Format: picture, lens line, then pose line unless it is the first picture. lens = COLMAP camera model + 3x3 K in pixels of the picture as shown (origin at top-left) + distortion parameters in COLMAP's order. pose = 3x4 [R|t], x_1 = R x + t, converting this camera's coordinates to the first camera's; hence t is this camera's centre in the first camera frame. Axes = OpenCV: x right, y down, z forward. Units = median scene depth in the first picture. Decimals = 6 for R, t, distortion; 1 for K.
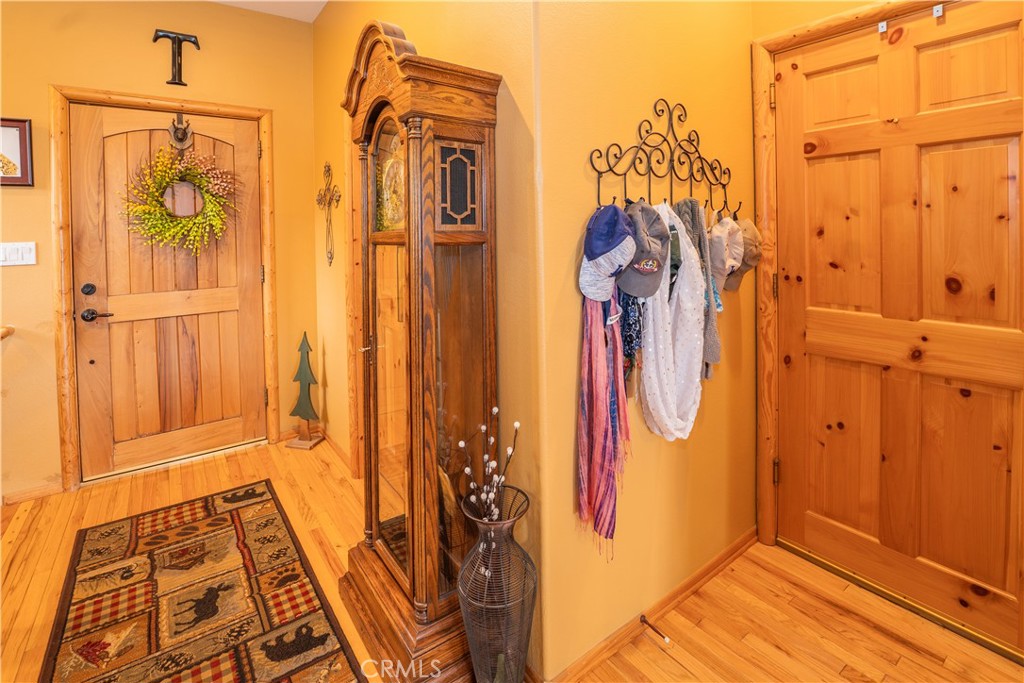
lens RADIAL K [[412.8, 0, 515.1], [0, 412.8, 237.1], [0, 0, 1]] dist [-0.087501, 0.009930]
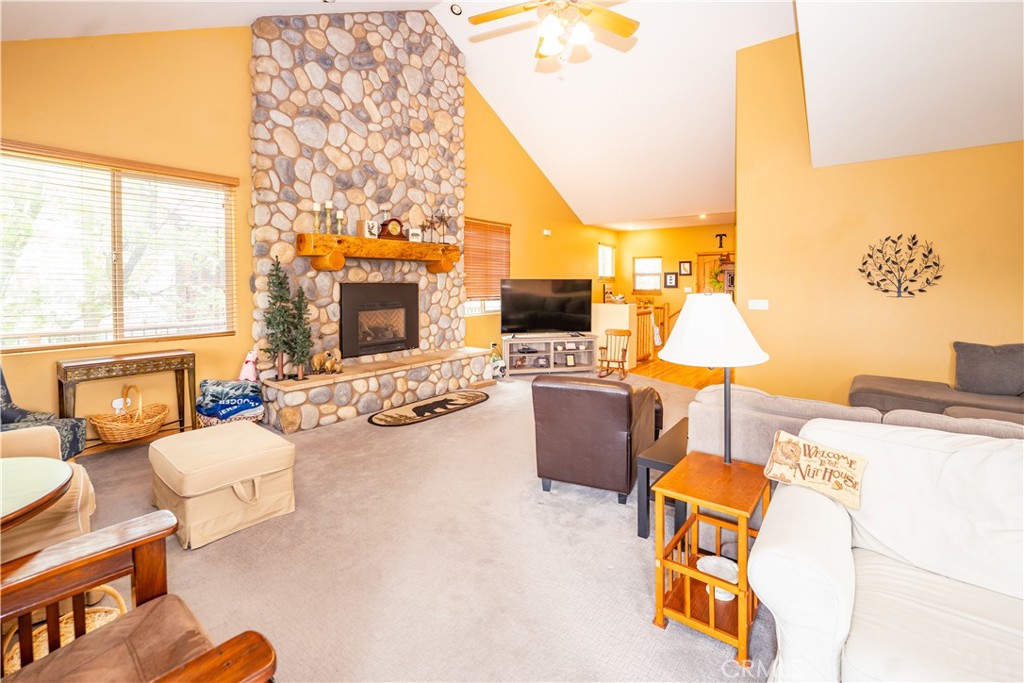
lens RADIAL K [[436.4, 0, 510.6], [0, 436.4, 301.0], [0, 0, 1]] dist [-0.032371, 0.000098]
pose [[0.189660, 0.057275, -0.980178, 3.377652], [-0.025241, 0.998252, 0.053447, -0.048228], [0.981525, 0.014604, 0.190774, -2.129775]]
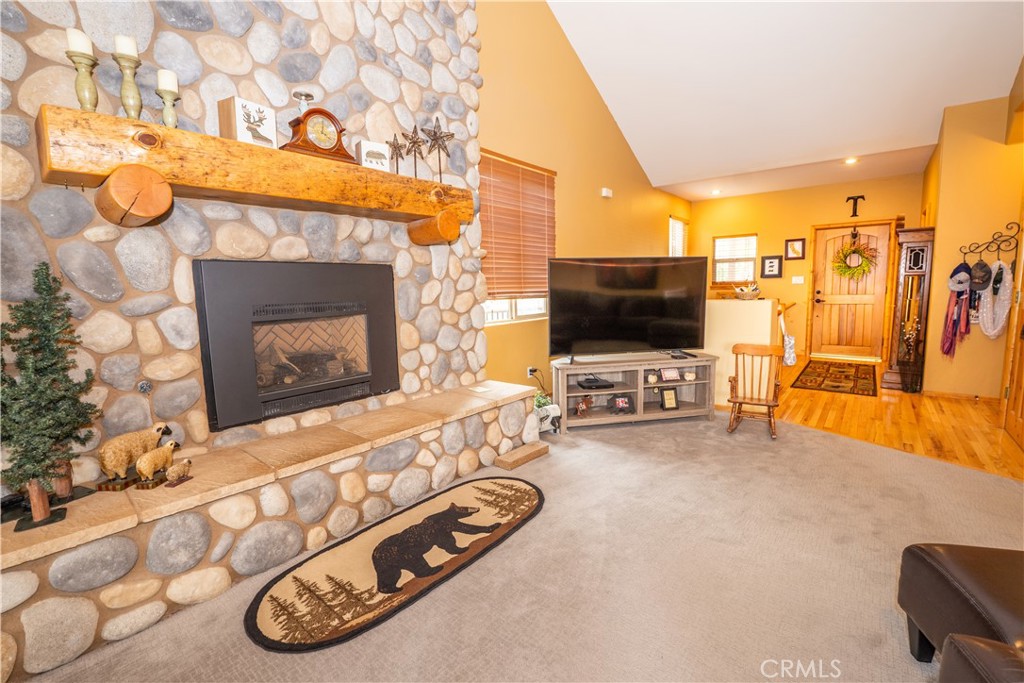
lens RADIAL K [[441.8, 0, 518.4], [0, 441.8, 342.2], [0, 0, 1]] dist [-0.026550, 0.000237]
pose [[0.174375, 0.136363, -0.975192, 1.944994], [-0.003018, 0.990434, 0.137954, 0.058612], [0.984675, -0.021113, 0.173119, -2.025066]]
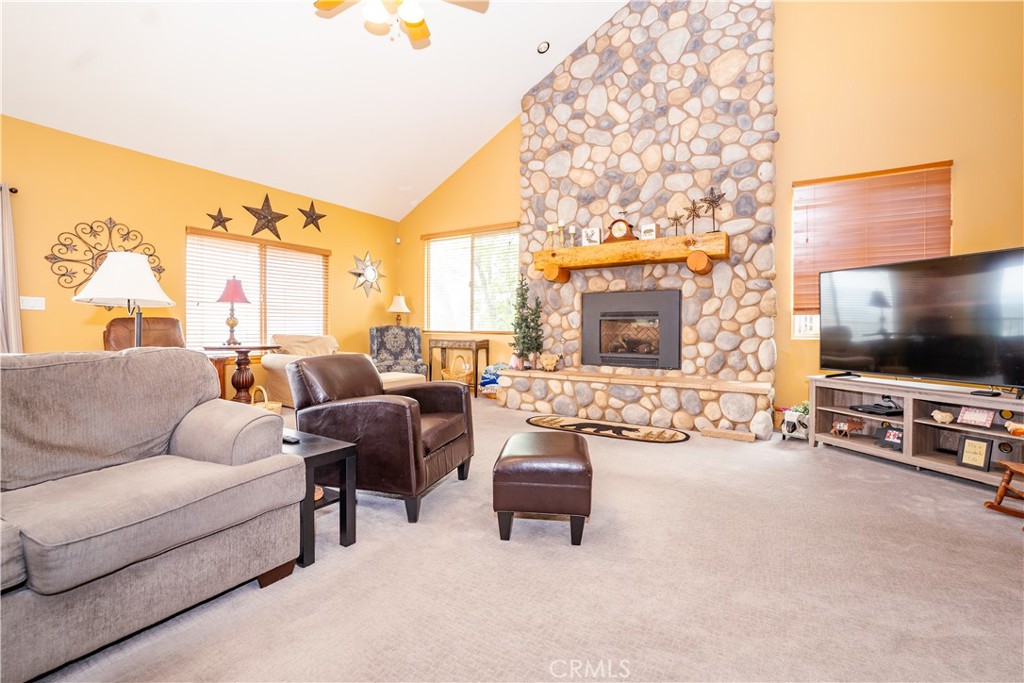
lens RADIAL K [[439.1, 0, 512.1], [0, 439.1, 334.9], [0, 0, 1]] dist [-0.025969, -0.000234]
pose [[-0.957058, 0.019875, -0.289214, 1.937148], [0.007684, 0.999036, 0.043226, 0.143393], [0.289794, 0.039148, -0.956288, -0.160883]]
